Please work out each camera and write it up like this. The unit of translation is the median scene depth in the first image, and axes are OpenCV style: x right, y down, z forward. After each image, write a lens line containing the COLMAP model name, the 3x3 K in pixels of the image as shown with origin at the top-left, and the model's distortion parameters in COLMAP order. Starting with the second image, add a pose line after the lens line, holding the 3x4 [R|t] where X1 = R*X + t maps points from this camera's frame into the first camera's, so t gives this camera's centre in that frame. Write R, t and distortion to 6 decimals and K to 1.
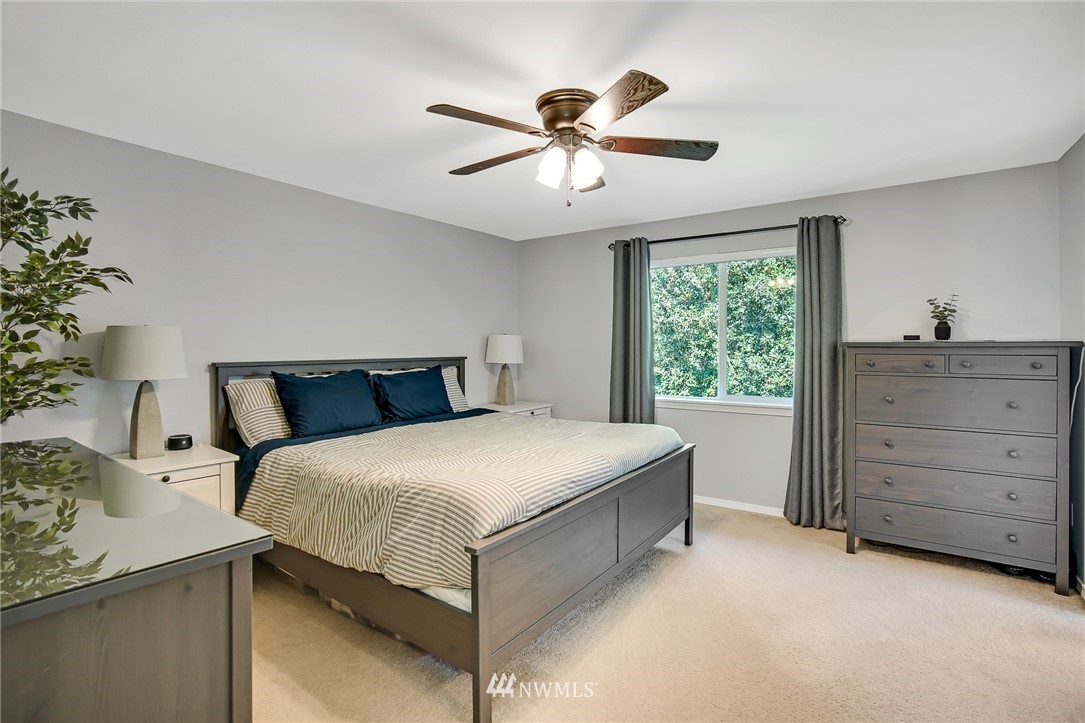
lens RADIAL K [[504.9, 0, 543.0], [0, 504.9, 357.4], [0, 0, 1]] dist [-0.072502, 0.027110]
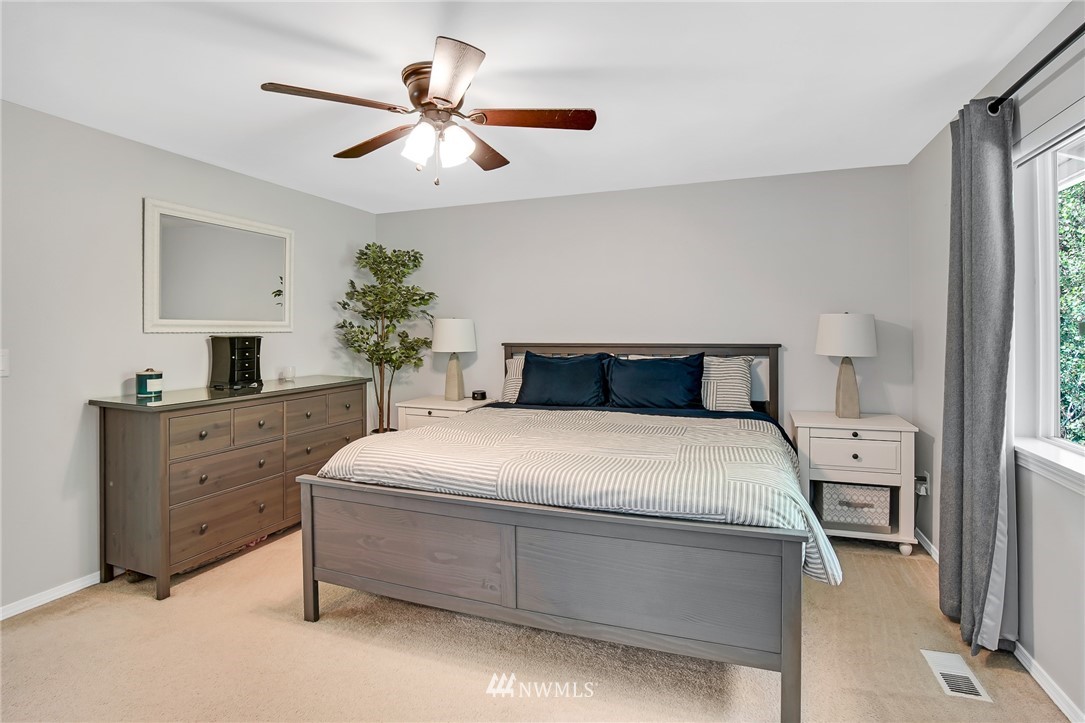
lens RADIAL K [[528.8, 0, 542.8], [0, 528.8, 351.0], [0, 0, 1]] dist [-0.069886, 0.030412]
pose [[0.258312, 0.035972, -0.965392, 0.932506], [-0.015385, 0.999333, 0.033121, -0.020947], [0.965939, 0.006297, 0.258693, 0.825901]]
